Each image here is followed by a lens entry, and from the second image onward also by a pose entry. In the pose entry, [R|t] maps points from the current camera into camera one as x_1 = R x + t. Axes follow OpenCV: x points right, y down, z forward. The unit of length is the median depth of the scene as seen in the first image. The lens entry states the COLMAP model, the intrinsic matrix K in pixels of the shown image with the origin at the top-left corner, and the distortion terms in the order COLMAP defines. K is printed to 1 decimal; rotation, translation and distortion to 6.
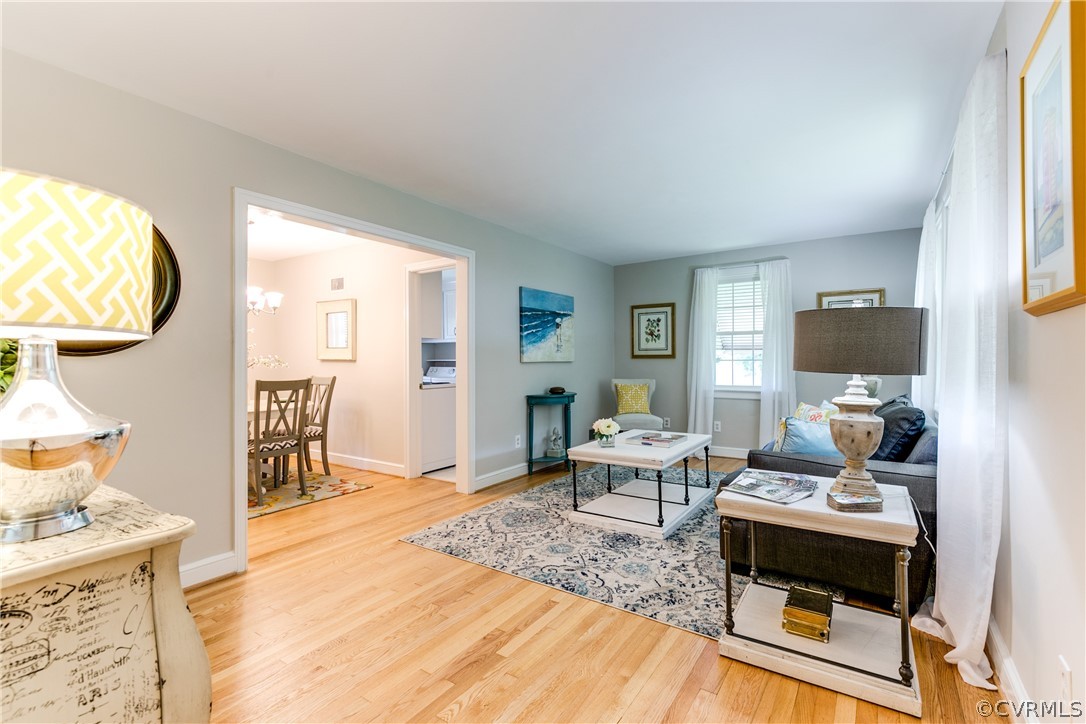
lens RADIAL K [[484.7, 0, 575.9], [0, 484.7, 358.5], [0, 0, 1]] dist [0.011046, -0.002977]
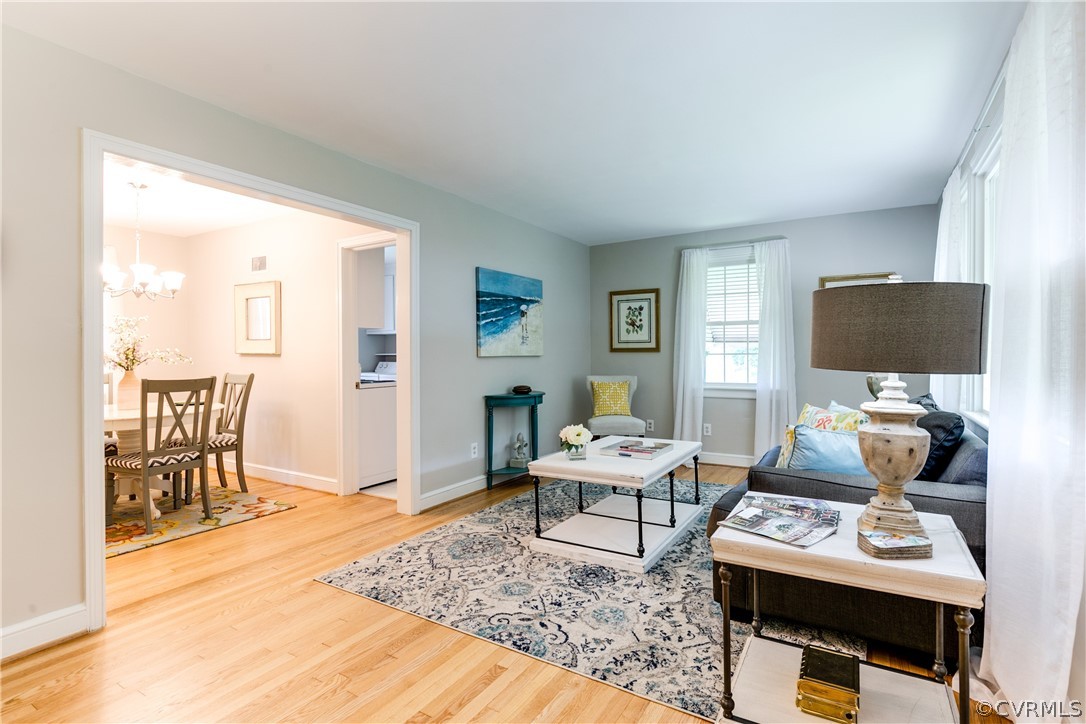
lens RADIAL K [[525.1, 0, 573.9], [0, 525.1, 352.2], [0, 0, 1]] dist [-0.004021, -0.000138]
pose [[0.999264, -0.000094, 0.038355, 0.026843], [0.000106, 1.000000, -0.000309, 0.000683], [-0.038355, 0.000313, 0.999264, 0.115106]]
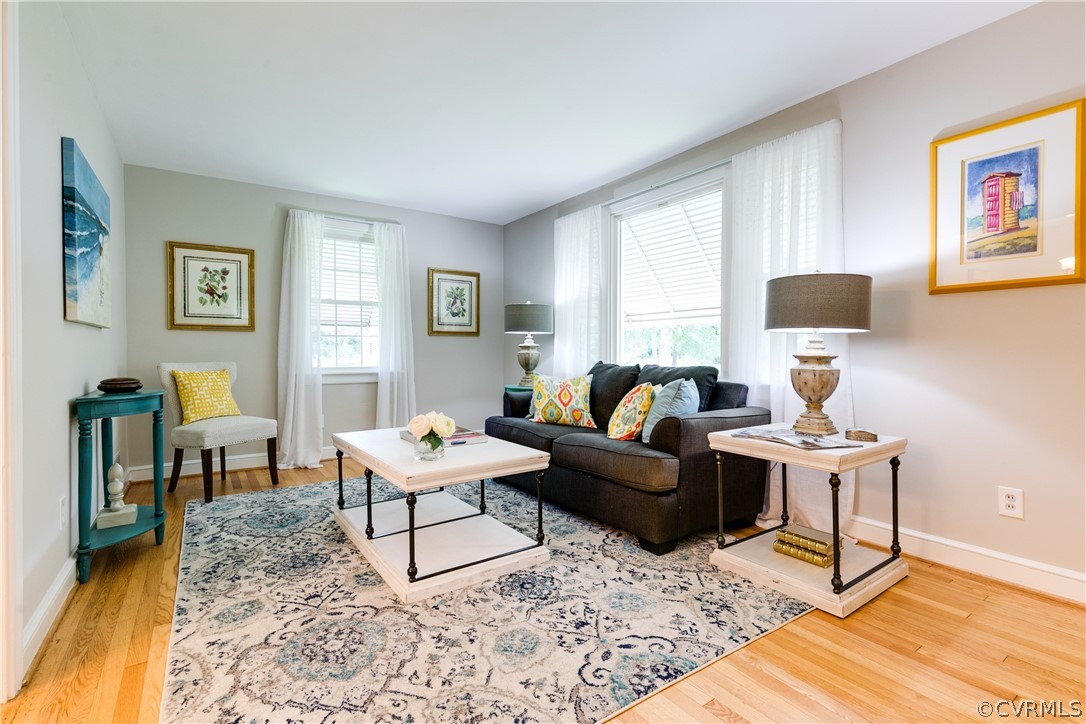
lens RADIAL K [[484.7, 0, 538.5], [0, 484.7, 347.8], [0, 0, 1]] dist [0.011046, -0.002977]
pose [[0.407791, 0.007698, 0.913043, -0.480314], [-0.004147, 0.999970, -0.006579, 0.047950], [-0.913066, -0.001104, 0.407811, 0.667085]]
